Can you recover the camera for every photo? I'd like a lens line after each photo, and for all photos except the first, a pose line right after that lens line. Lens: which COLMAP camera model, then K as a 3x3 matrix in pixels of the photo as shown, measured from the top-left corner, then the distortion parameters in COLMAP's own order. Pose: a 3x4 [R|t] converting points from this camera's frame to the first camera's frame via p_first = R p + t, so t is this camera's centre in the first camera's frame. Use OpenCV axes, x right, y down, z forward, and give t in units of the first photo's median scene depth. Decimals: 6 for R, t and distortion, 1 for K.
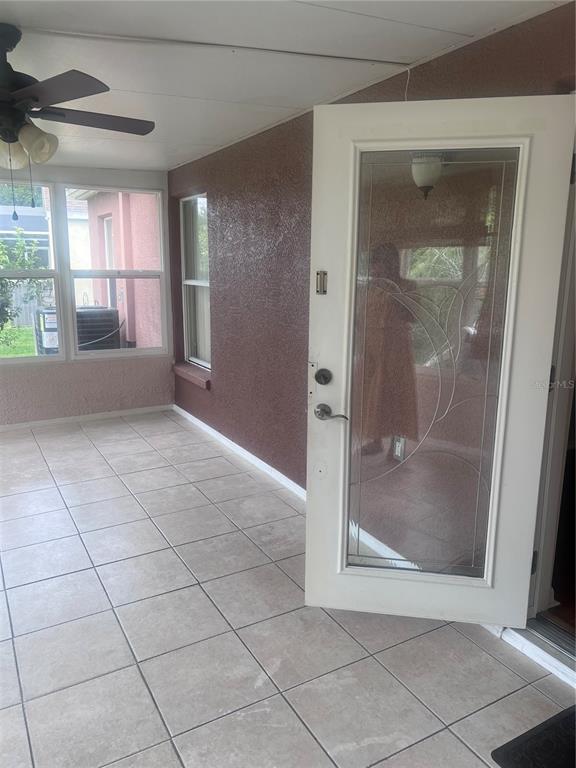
lens RADIAL K [[580.4, 0, 288.1], [0, 580.4, 383.0], [0, 0, 1]] dist [-0.004910, -0.015477]
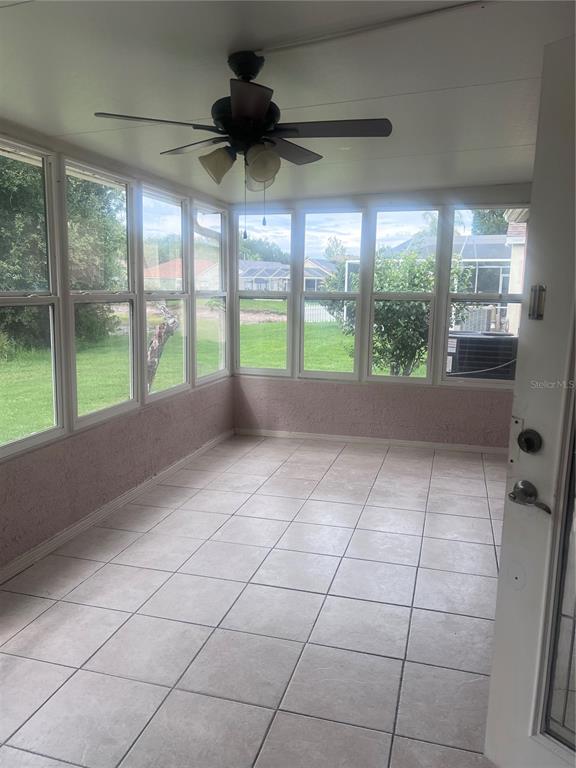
lens RADIAL K [[580.4, 0, 284.8], [0, 580.4, 384.5], [0, 0, 1]] dist [-0.004910, -0.015477]
pose [[0.687460, 0.122965, -0.715736, 0.169933], [-0.155686, 0.987601, 0.020136, -0.022712], [0.709338, 0.097587, 0.698081, 0.158987]]
